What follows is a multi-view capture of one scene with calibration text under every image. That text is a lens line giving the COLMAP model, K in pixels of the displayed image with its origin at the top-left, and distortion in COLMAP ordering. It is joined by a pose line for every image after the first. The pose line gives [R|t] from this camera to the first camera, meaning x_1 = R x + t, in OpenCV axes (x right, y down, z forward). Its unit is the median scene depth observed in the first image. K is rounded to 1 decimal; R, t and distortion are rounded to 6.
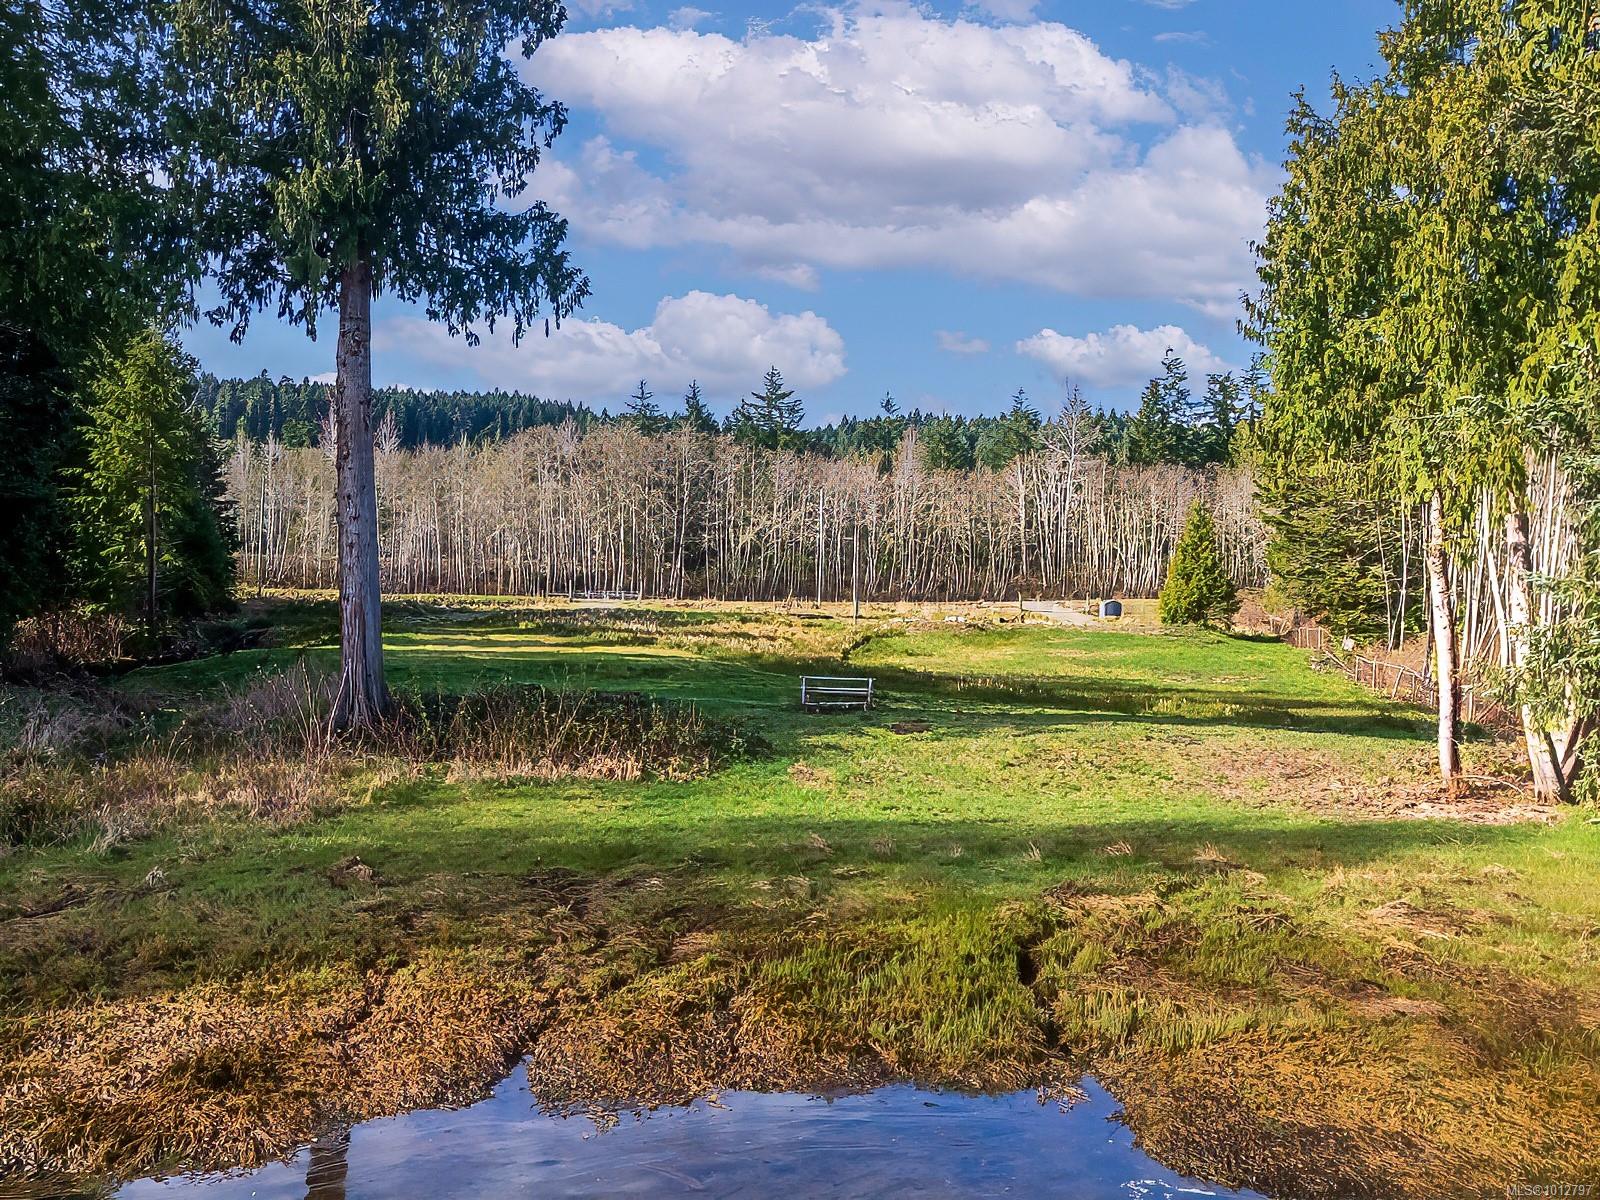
lens RADIAL K [[1111.0, 0, 805.2], [0, 1111.0, 602.1], [0, 0, 1]] dist [0.006302, -0.000986]
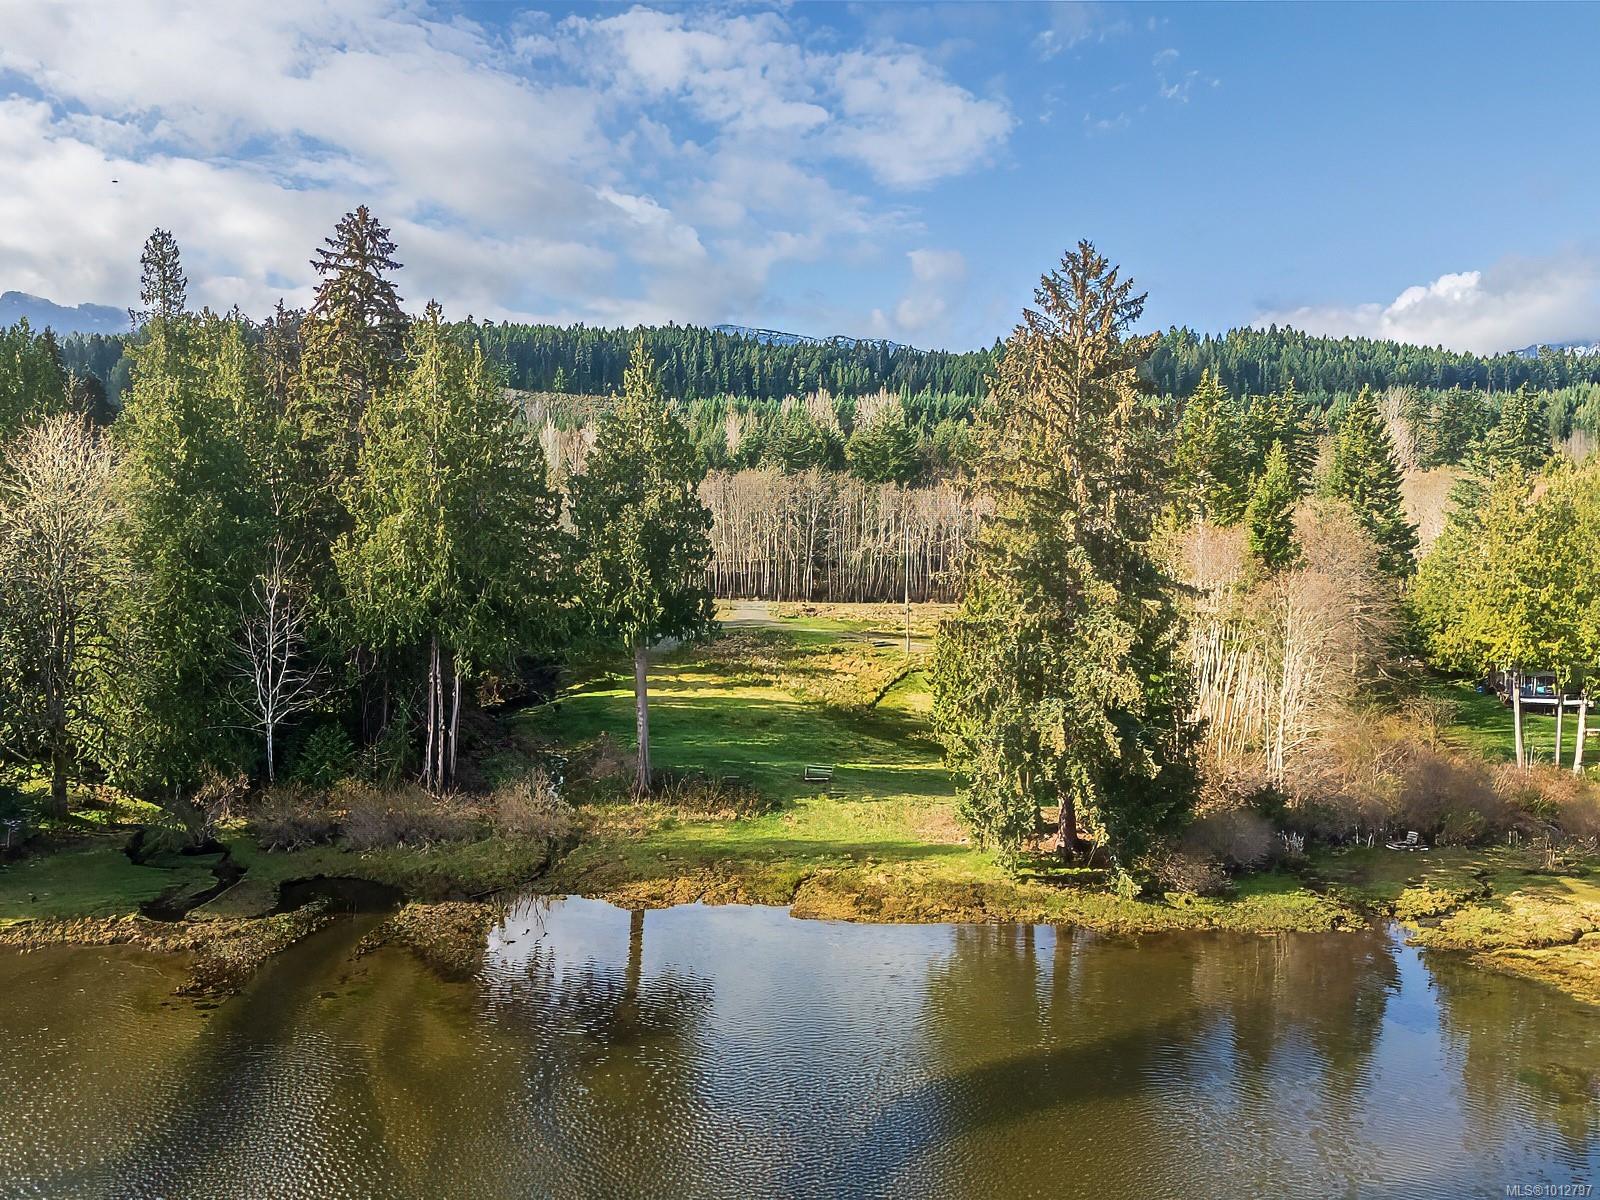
lens RADIAL K [[1111.0, 0, 797.2], [0, 1111.0, 599.4], [0, 0, 1]] dist [0.006302, -0.000986]
pose [[0.987186, 0.006368, -0.159449, 0.520503], [0.008768, 0.995530, 0.094041, -0.753803], [0.159335, -0.094234, 0.982717, -2.009178]]
